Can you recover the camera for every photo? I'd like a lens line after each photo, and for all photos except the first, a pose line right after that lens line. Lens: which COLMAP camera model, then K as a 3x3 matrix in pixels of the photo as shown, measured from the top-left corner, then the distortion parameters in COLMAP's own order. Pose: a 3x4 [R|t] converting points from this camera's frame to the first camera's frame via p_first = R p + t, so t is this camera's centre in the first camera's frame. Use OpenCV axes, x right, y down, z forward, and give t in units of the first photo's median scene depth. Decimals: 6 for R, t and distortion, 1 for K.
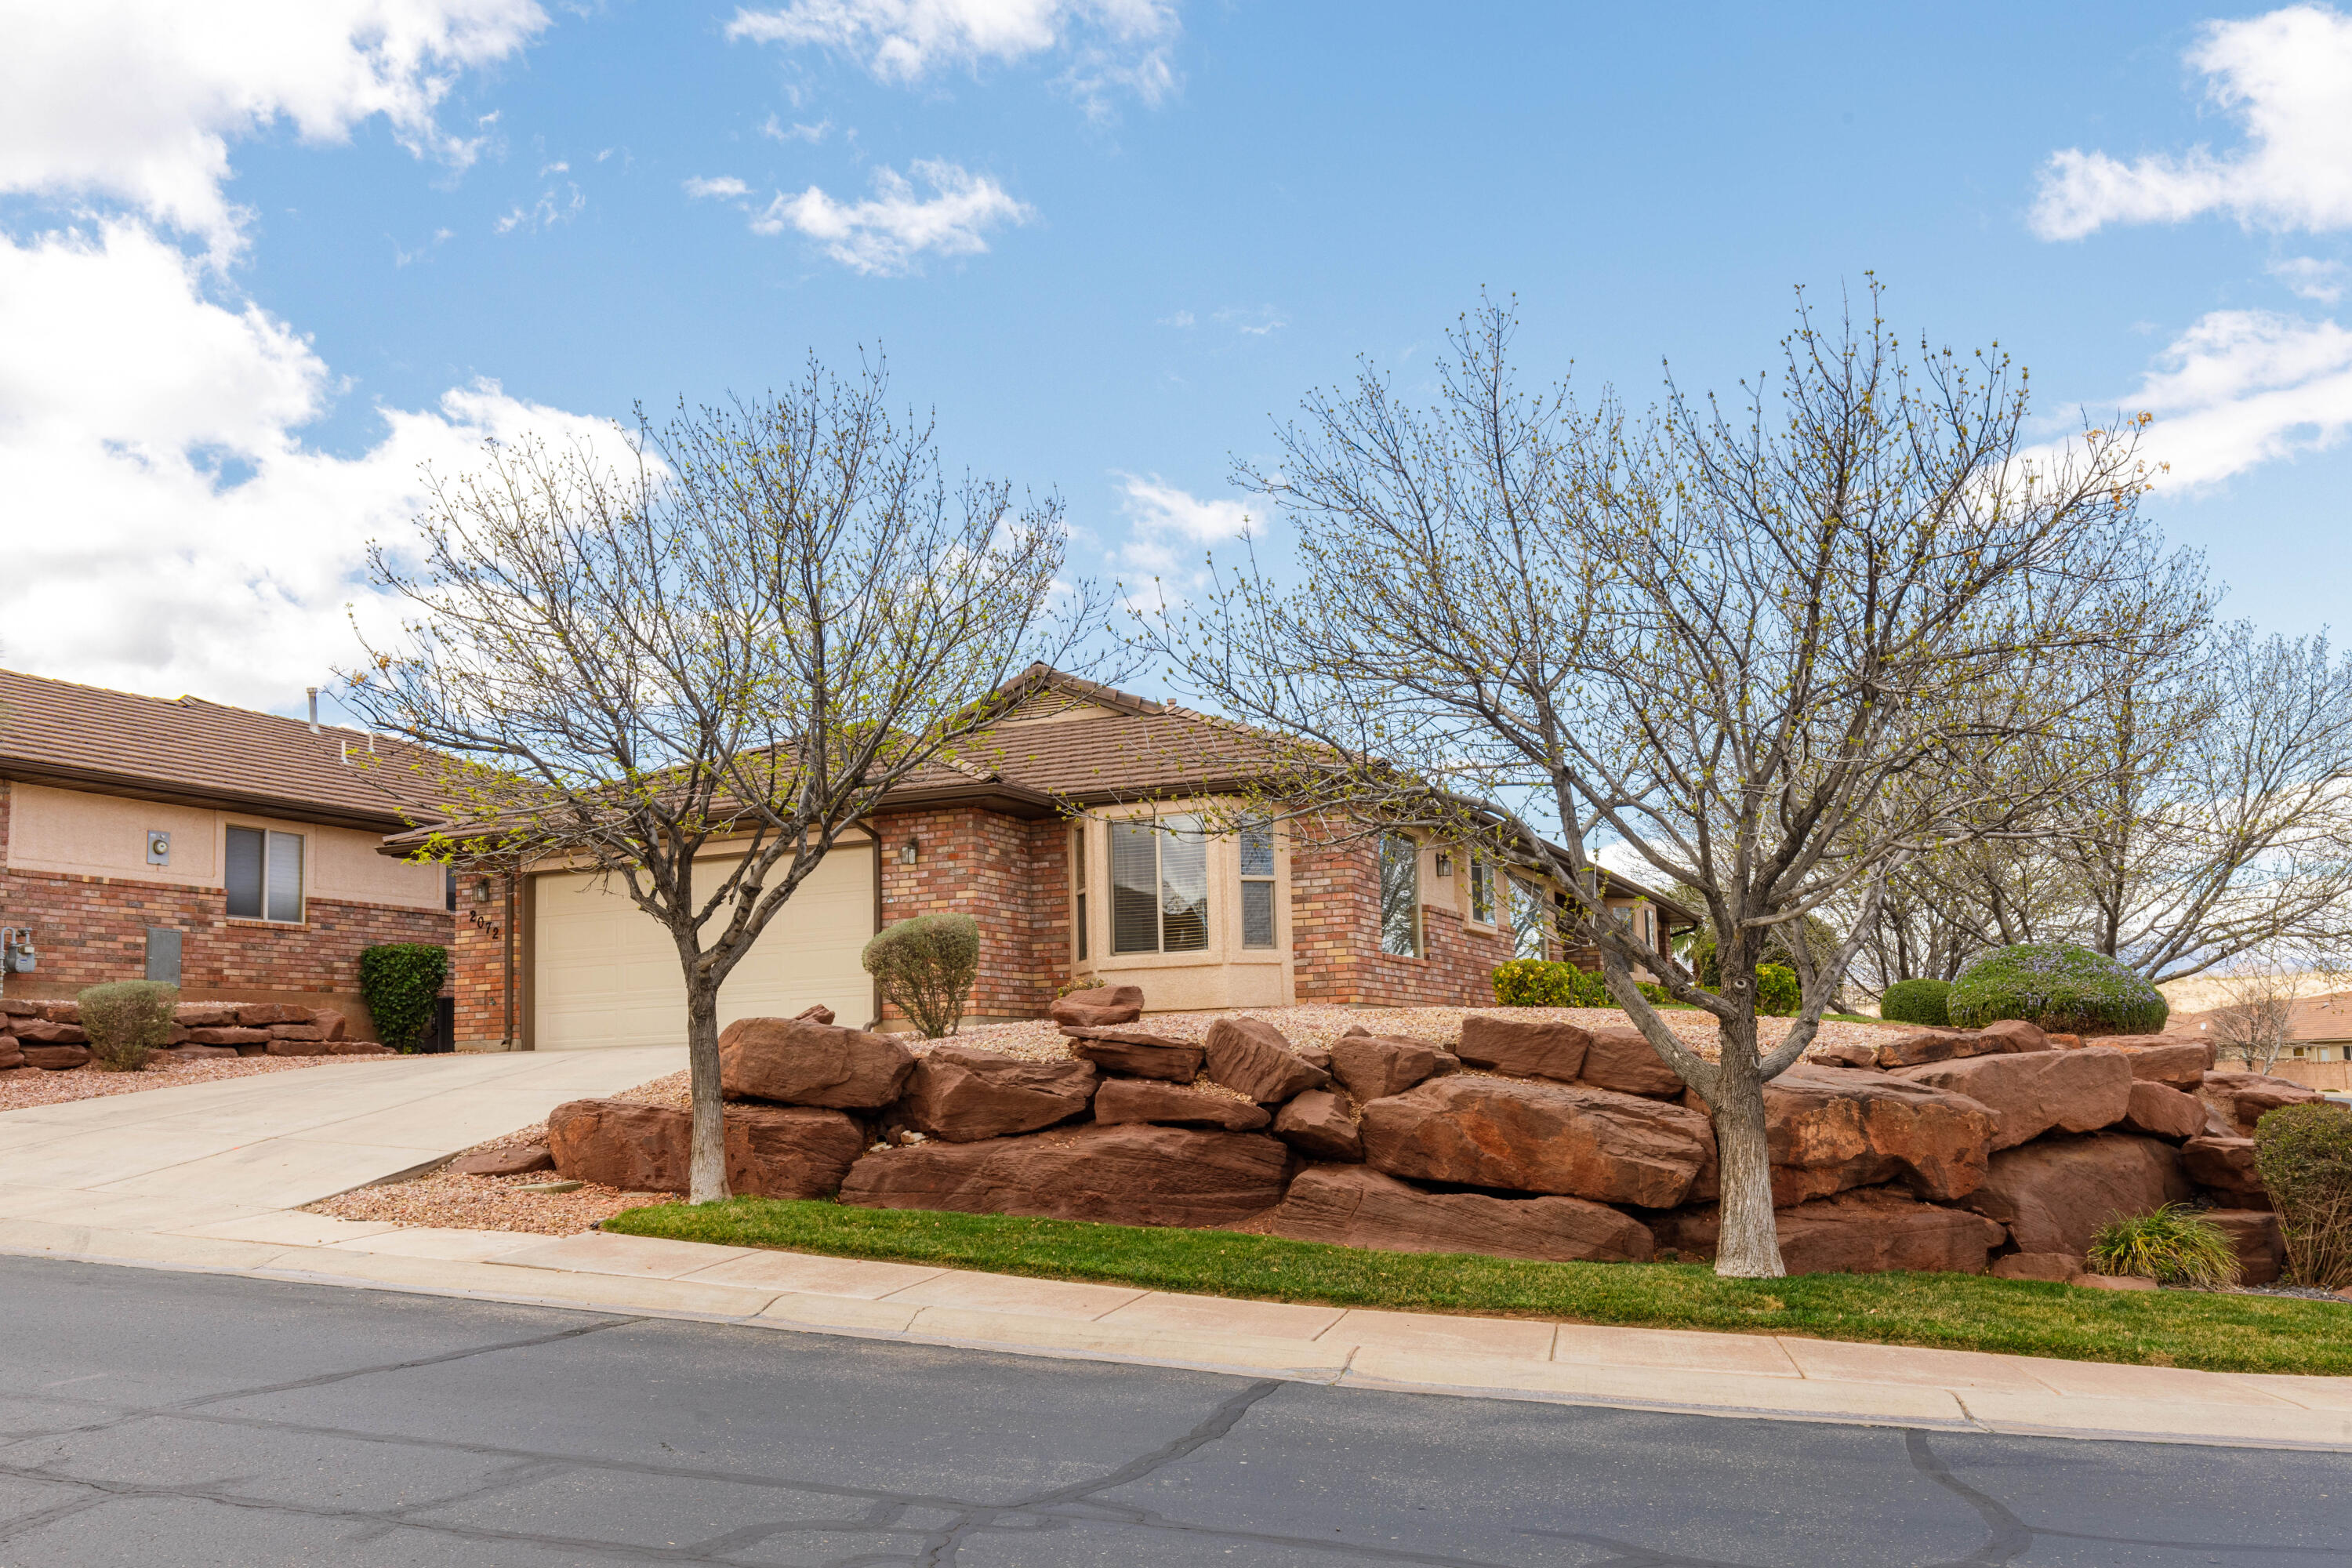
lens RADIAL K [[1891.4, 0, 1175.3], [0, 1891.4, 789.1], [0, 0, 1]] dist [-0.013560, -0.004830]
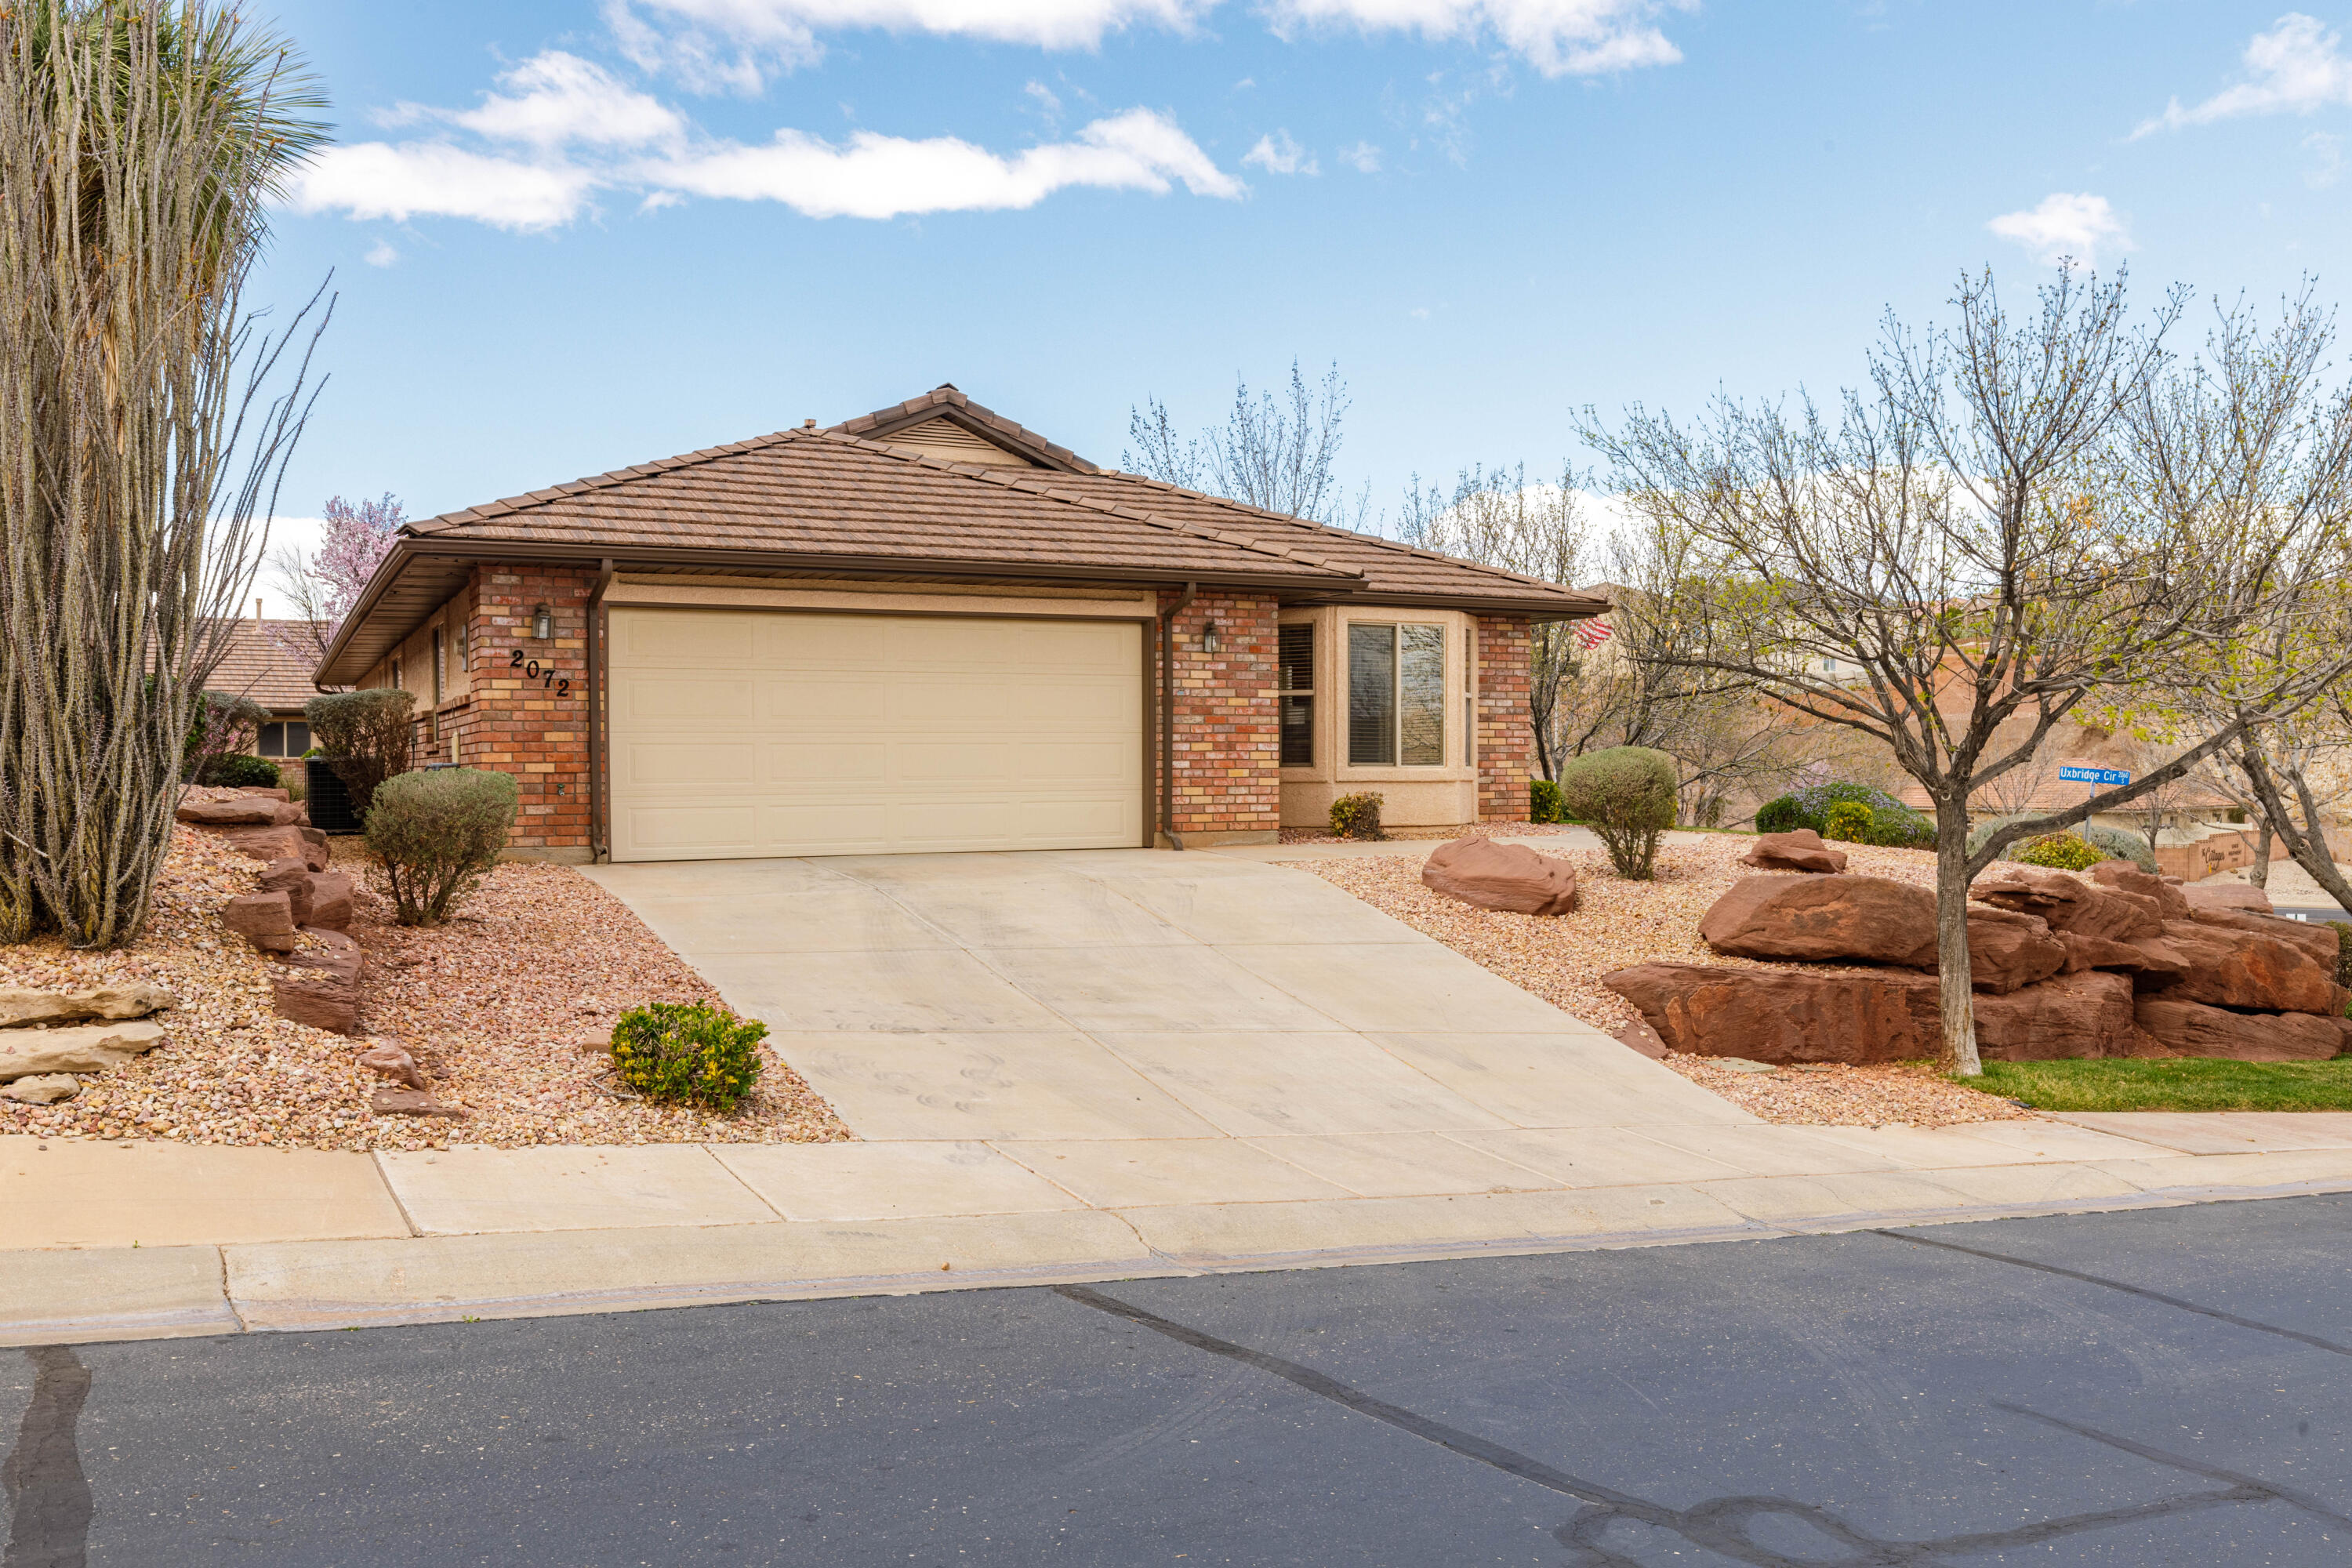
lens RADIAL K [[1961.7, 0, 1176.0], [0, 1961.7, 782.8], [0, 0, 1]] dist [0.006706, 0.000127]
pose [[0.658027, 0.022517, 0.752658, -0.839389], [-0.131695, 0.987588, 0.085591, 0.024081], [-0.741389, -0.155442, 0.652825, 0.428610]]
